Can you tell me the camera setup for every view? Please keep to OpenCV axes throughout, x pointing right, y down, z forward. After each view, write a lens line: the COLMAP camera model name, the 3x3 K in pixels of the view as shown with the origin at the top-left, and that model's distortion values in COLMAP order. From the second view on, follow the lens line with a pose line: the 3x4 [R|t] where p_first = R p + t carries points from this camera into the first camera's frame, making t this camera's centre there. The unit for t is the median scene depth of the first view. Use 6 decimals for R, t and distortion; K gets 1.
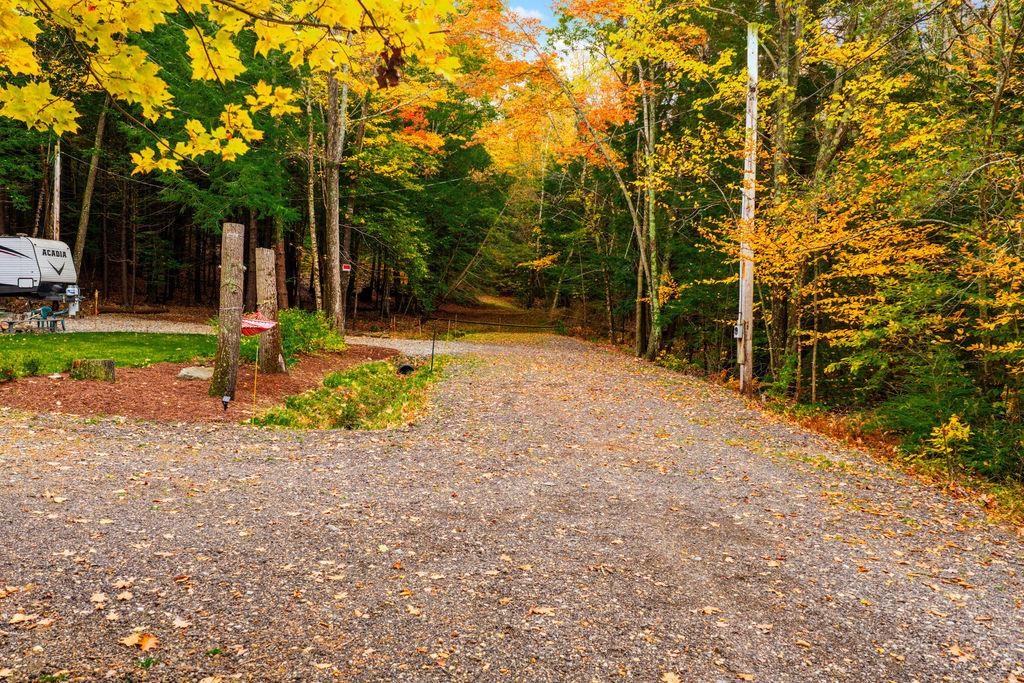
lens RADIAL K [[811.9, 0, 512.0], [0, 811.9, 341.5], [0, 0, 1]] dist [0.003357, 0.002122]
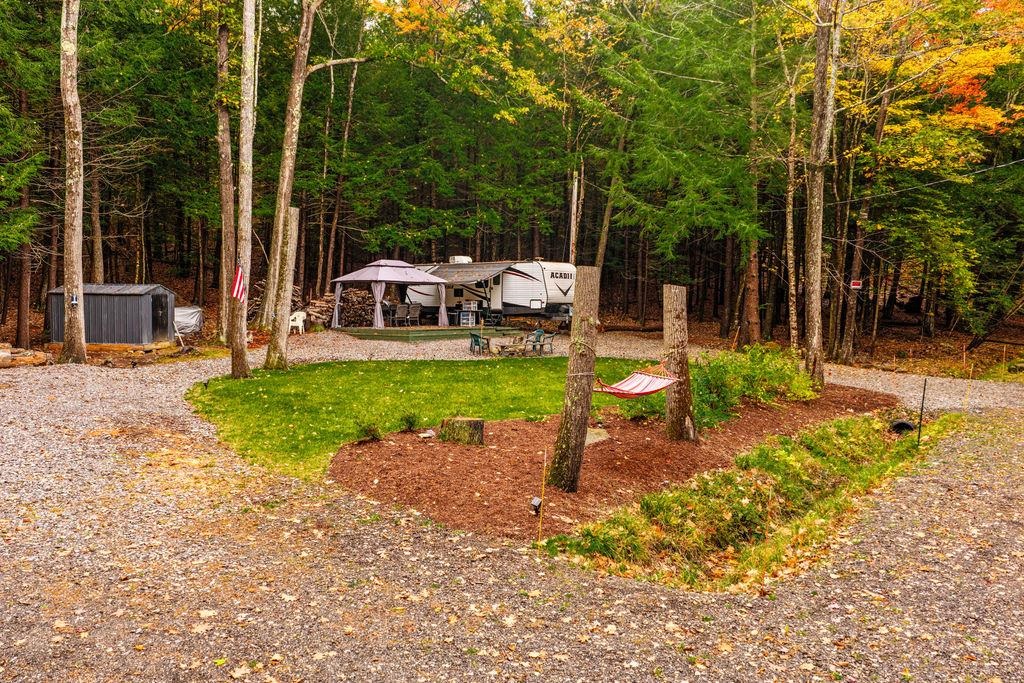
lens RADIAL K [[811.9, 0, 512.0], [0, 811.9, 341.5], [0, 0, 1]] dist [0.003357, 0.002122]
pose [[0.789115, 0.030520, -0.613487, 0.033678], [-0.032131, 0.999448, 0.008391, -0.030284], [0.613405, 0.013091, 0.789660, 0.133540]]
